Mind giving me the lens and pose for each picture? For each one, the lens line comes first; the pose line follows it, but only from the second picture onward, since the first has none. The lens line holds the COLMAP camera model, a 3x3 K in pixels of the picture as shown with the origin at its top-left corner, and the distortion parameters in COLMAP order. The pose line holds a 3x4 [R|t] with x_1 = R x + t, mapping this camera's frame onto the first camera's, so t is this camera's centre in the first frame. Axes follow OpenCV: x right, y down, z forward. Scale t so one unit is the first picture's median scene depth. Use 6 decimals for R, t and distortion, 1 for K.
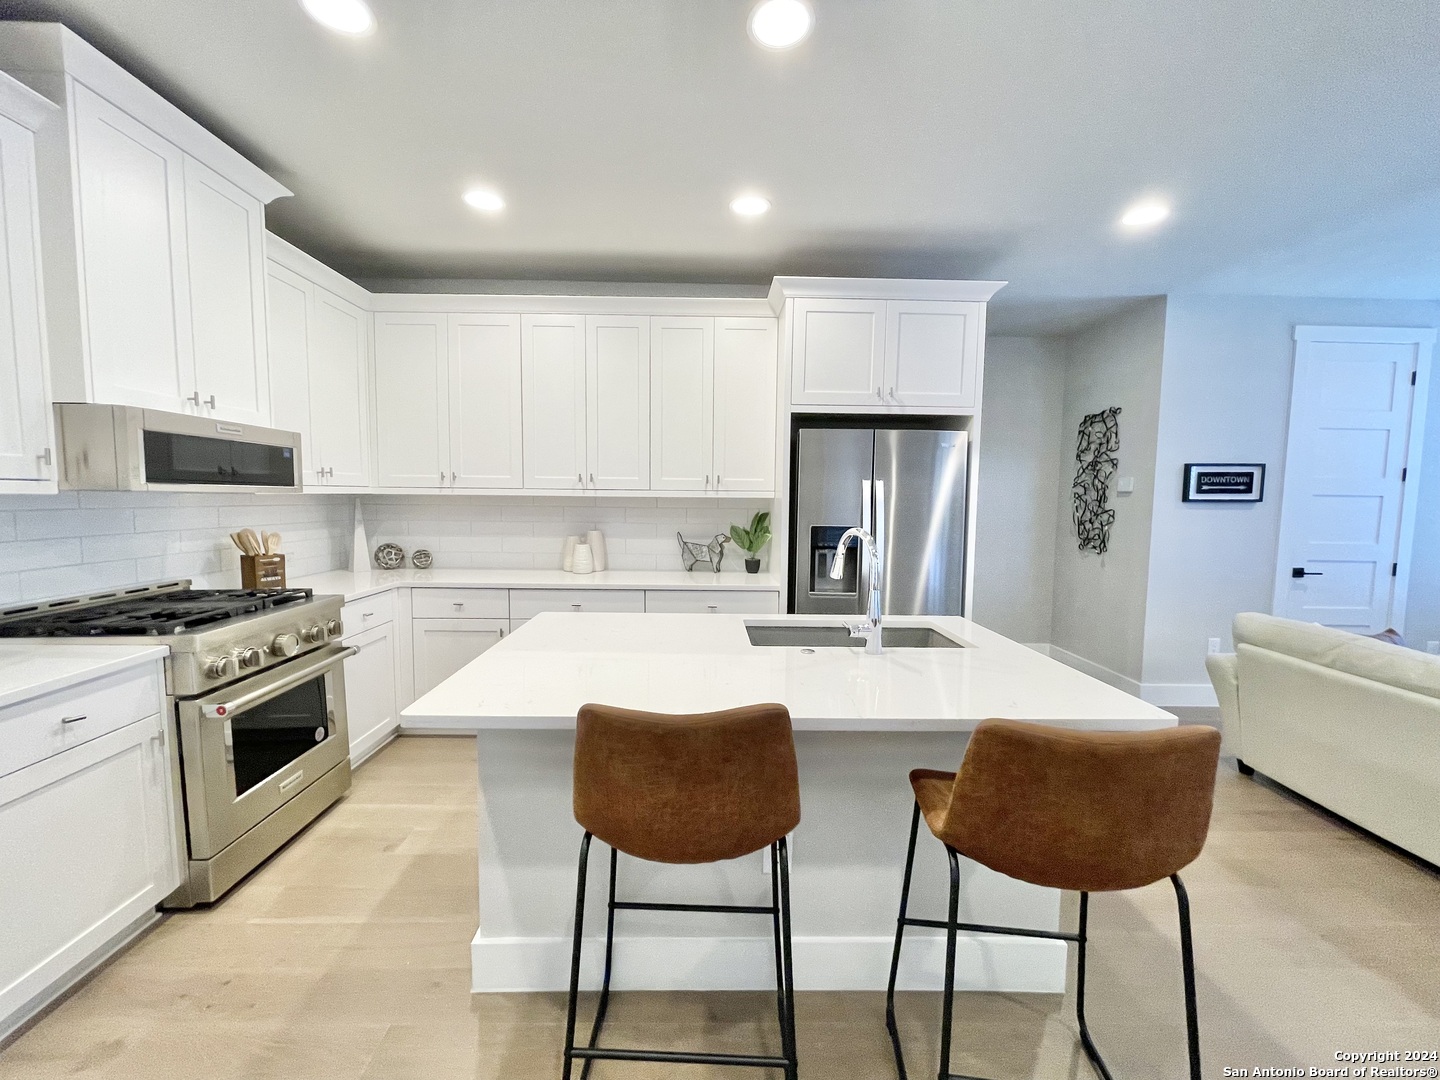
lens RADIAL K [[585.4, 0, 693.5], [0, 585.4, 538.8], [0, 0, 1]] dist [-0.002814, 0.000159]
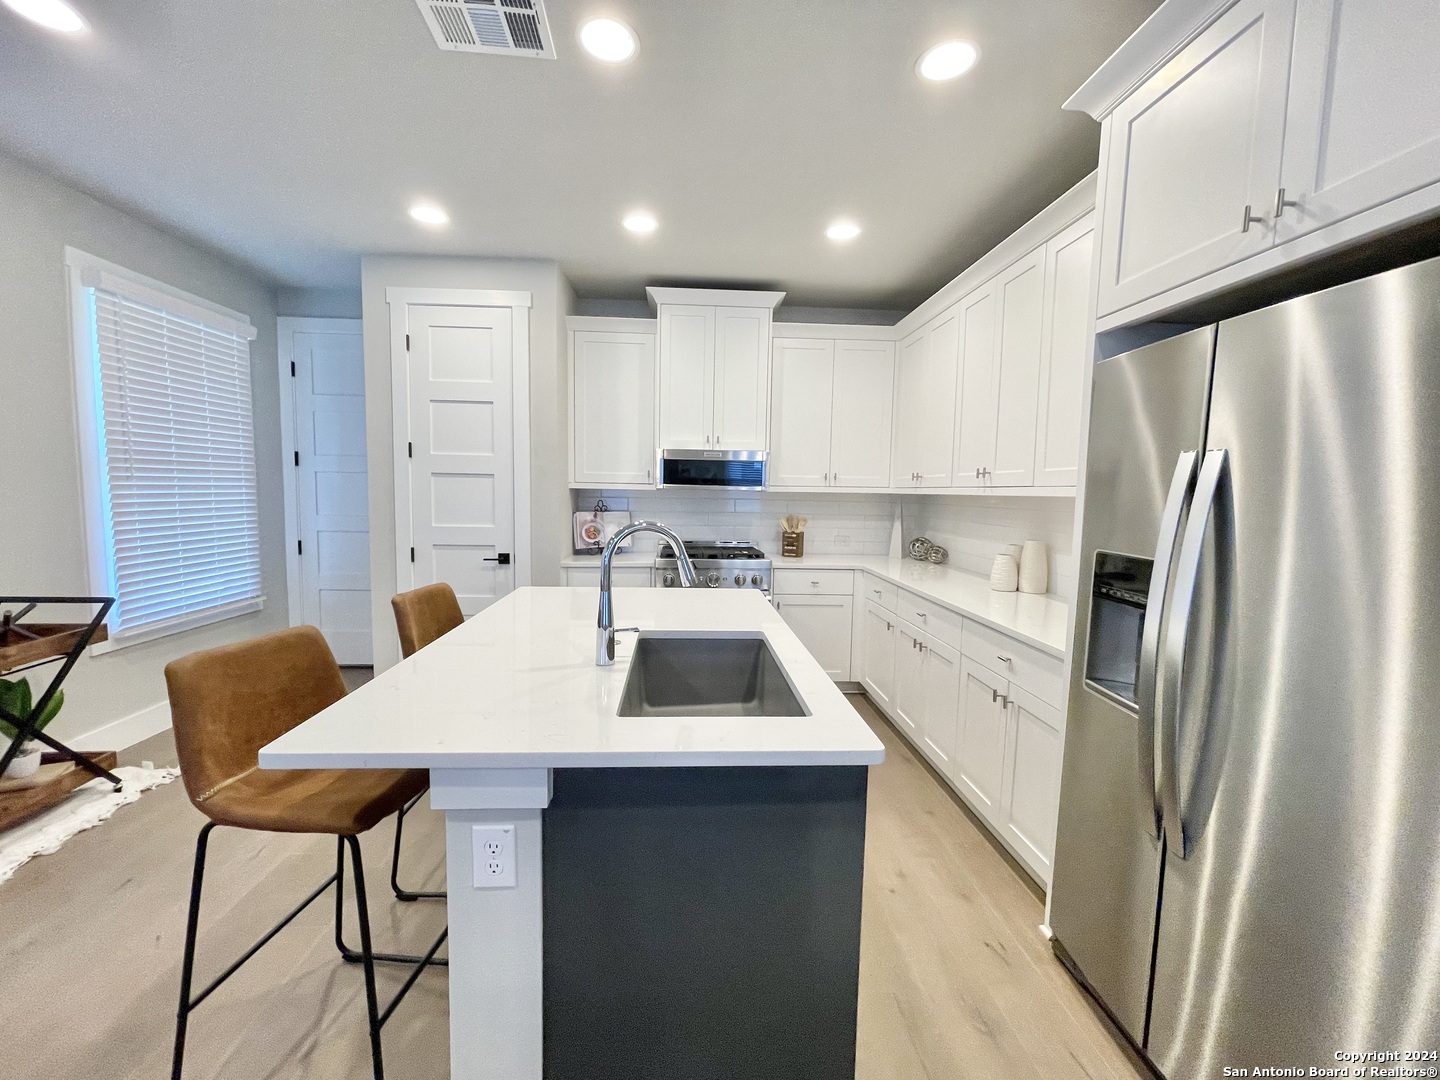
lens RADIAL K [[585.4, 0, 715.6], [0, 585.4, 537.7], [0, 0, 1]] dist [-0.002814, 0.000159]
pose [[0.042093, 0.070701, -0.996609, 0.562755], [-0.088858, 0.993805, 0.066749, -0.030950], [0.995154, 0.085747, 0.048115, 0.529397]]
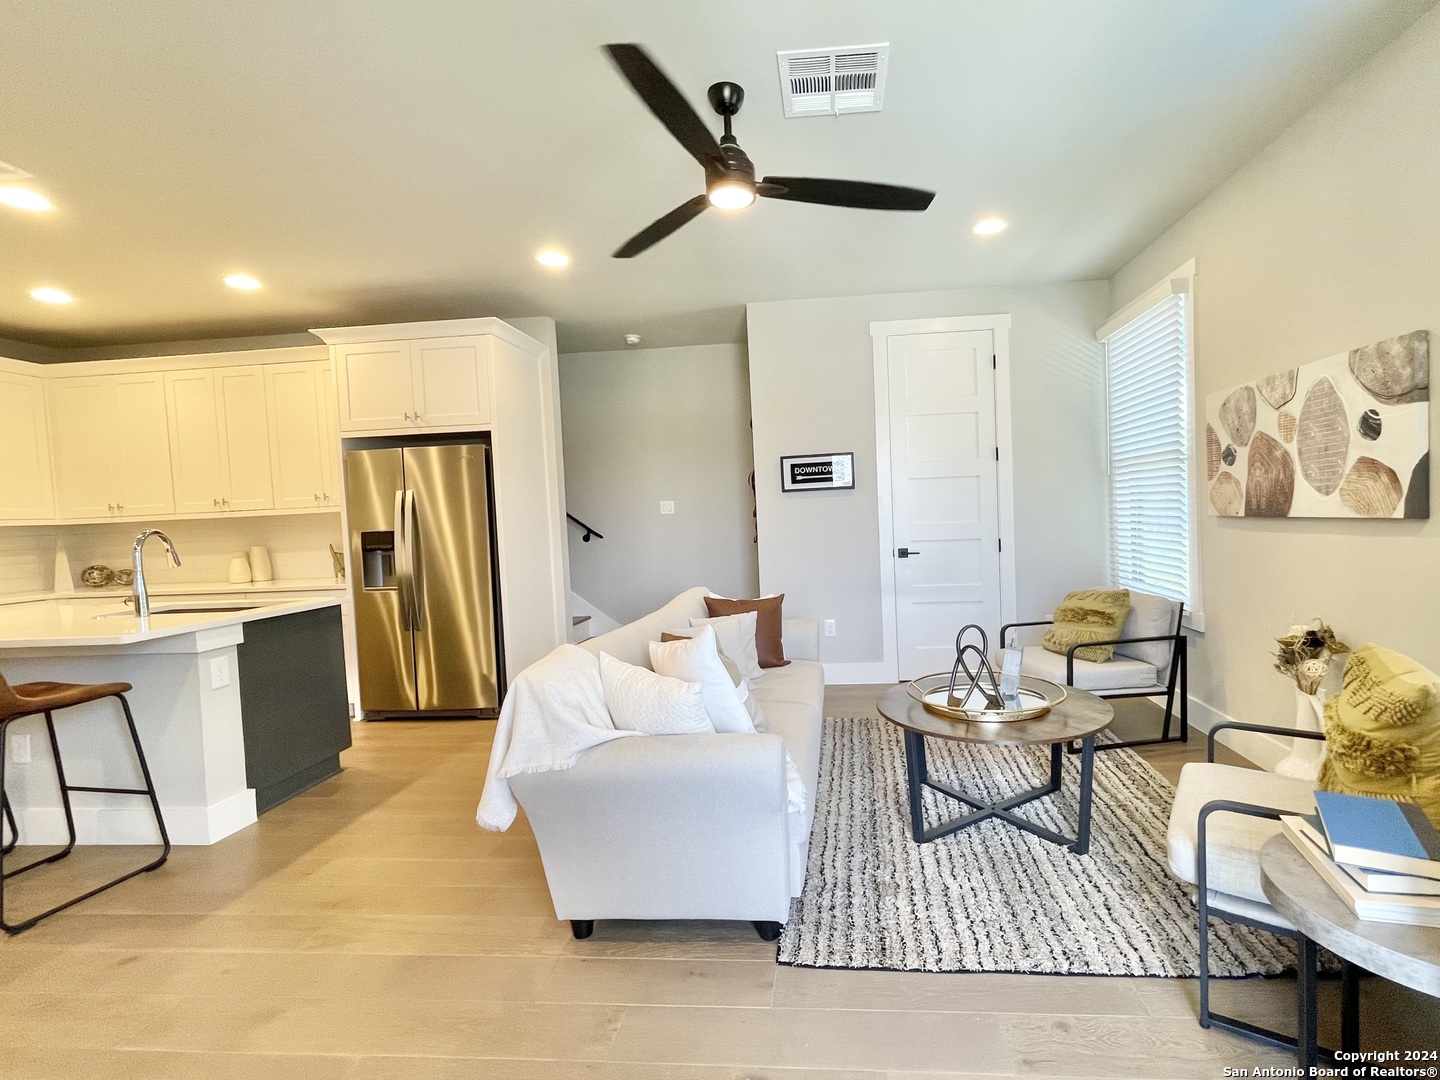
lens RADIAL K [[659.1, 0, 791.0], [0, 659.1, 545.8], [0, 0, 1]] dist [0.000776, -0.001455]
pose [[0.994337, -0.049656, -0.093955, 0.974741], [0.047850, 0.998626, -0.021371, 0.062235], [0.094887, 0.016754, 0.995347, -0.205136]]
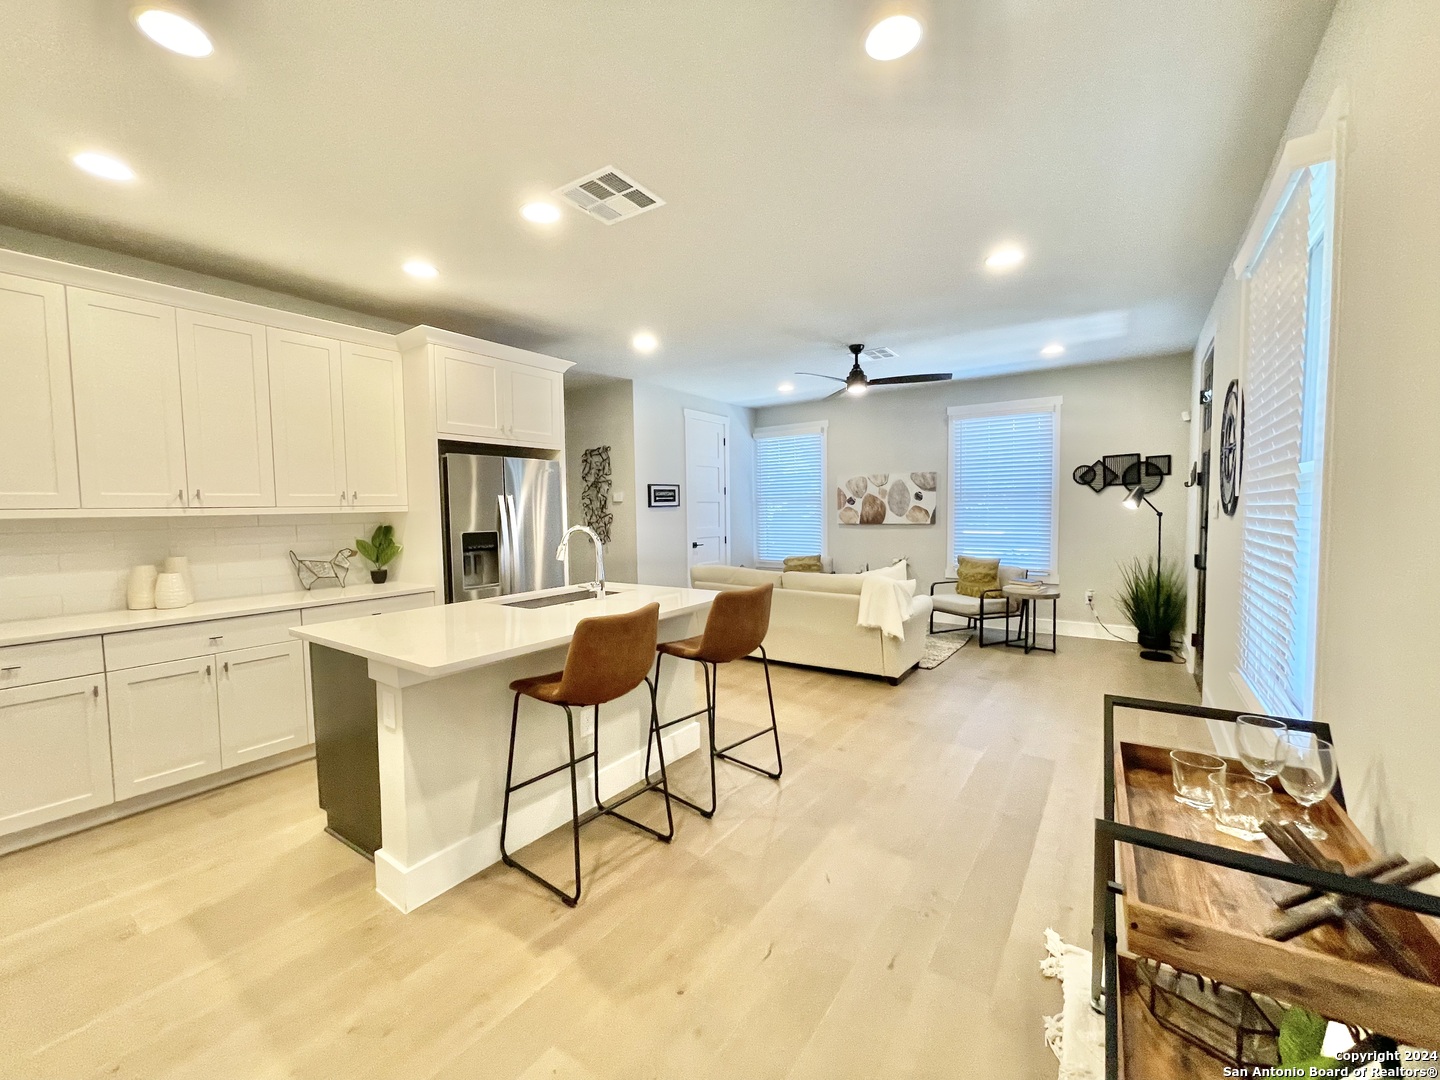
lens RADIAL K [[585.4, 0, 711.4], [0, 585.4, 541.9], [0, 0, 1]] dist [-0.002814, 0.000159]
pose [[0.594761, -0.069010, 0.800935, -0.384155], [0.083088, 0.996250, 0.024140, 0.008458], [-0.799597, 0.052190, 0.598264, -0.119584]]
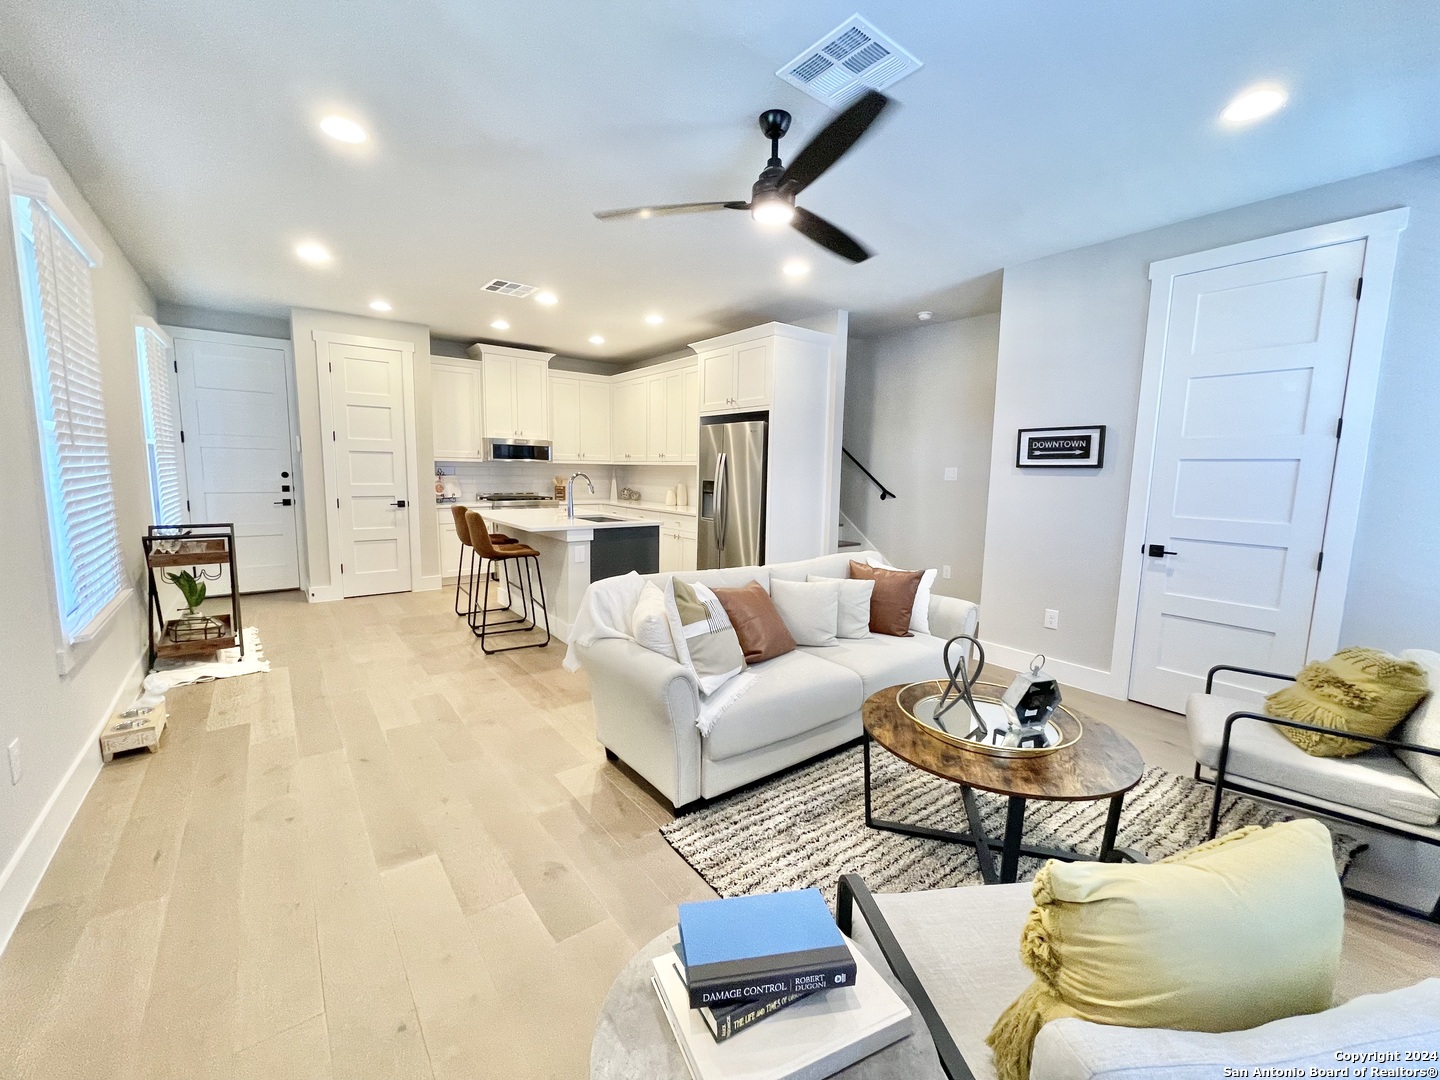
lens RADIAL K [[585.4, 0, 721.3], [0, 585.4, 542.1], [0, 0, 1]] dist [-0.002814, 0.000159]
pose [[0.601553, 0.097901, -0.792811, 1.365376], [-0.068694, 0.995125, 0.070762, 0.029704], [0.795874, 0.011894, 0.605346, -0.027810]]
